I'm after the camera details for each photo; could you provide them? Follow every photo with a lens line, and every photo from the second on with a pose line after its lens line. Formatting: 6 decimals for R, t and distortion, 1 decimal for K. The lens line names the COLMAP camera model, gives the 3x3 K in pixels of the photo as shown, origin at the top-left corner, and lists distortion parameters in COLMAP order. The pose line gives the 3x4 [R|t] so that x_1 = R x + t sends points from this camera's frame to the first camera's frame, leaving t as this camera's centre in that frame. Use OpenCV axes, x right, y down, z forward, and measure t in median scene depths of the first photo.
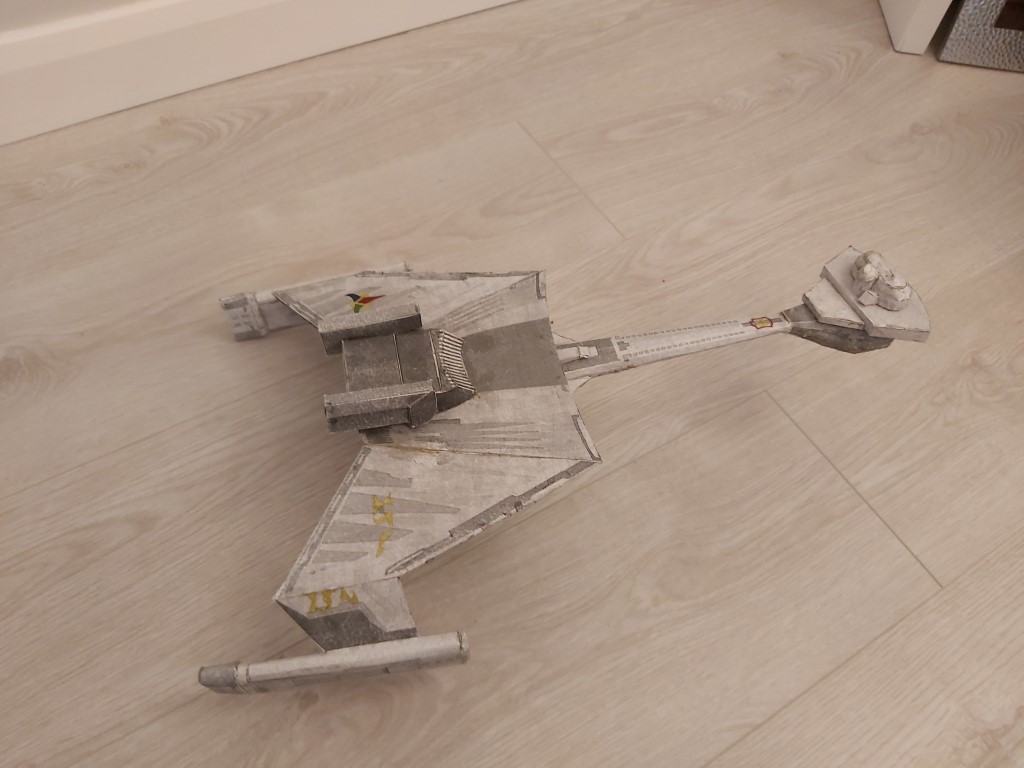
lens RADIAL K [[779.3, 0, 531.1], [0, 779.3, 374.1], [0, 0, 1]] dist [-0.000046, -0.070528]
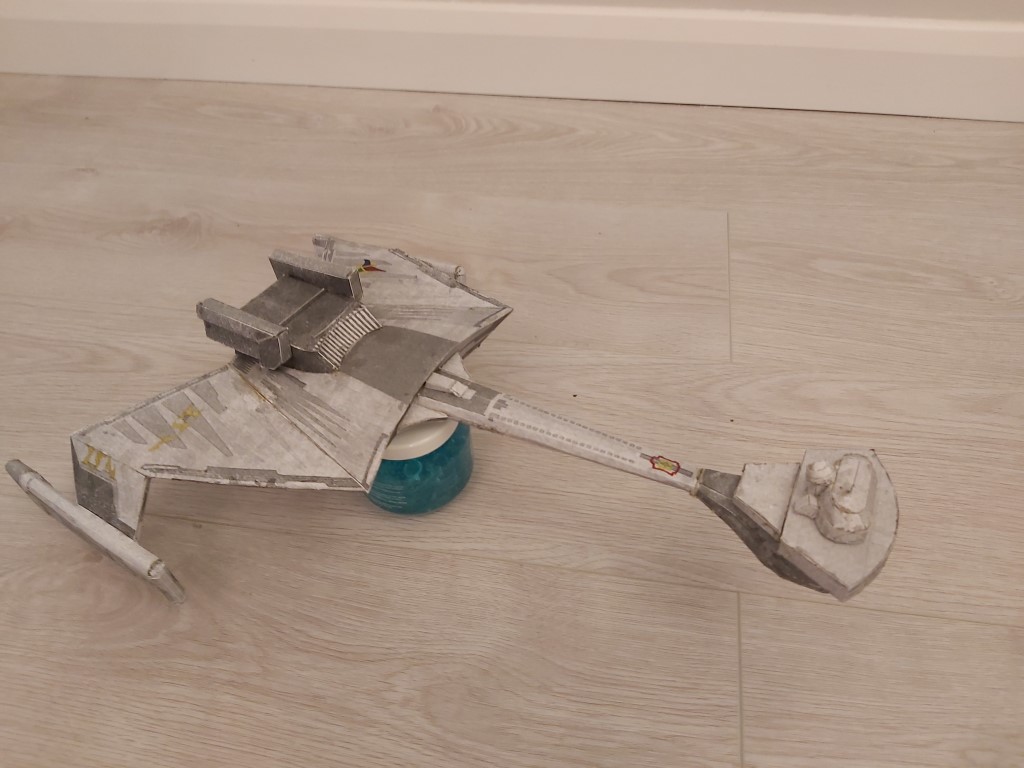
lens RADIAL K [[779.3, 0, 520.0], [0, 779.3, 385.3], [0, 0, 1]] dist [-0.000046, -0.070528]
pose [[0.753322, 0.426020, -0.501011, 0.529123], [-0.486202, 0.873765, 0.011925, -0.072758], [0.442846, 0.234609, 0.865359, 0.261677]]
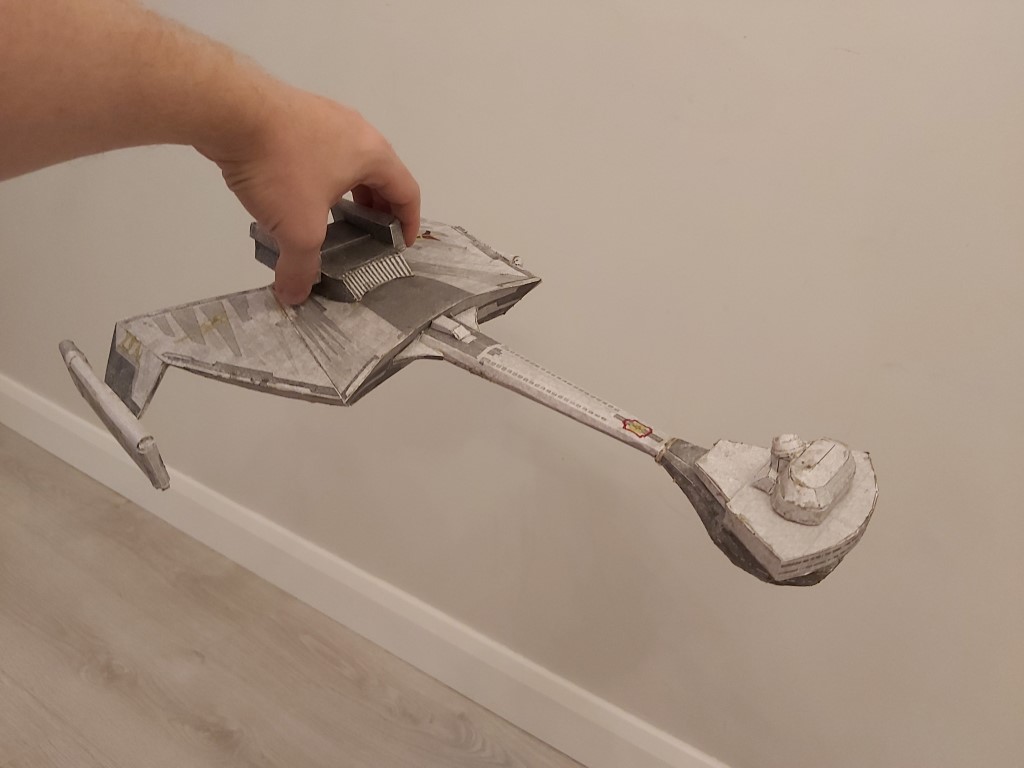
lens RADIAL K [[779.3, 0, 521.0], [0, 779.3, 379.2], [0, 0, 1]] dist [-0.000046, -0.070528]
pose [[0.569951, 0.478026, -0.668317, 0.687668], [-0.639904, 0.768445, 0.003924, -0.033735], [0.515440, 0.425423, 0.743866, 0.383052]]
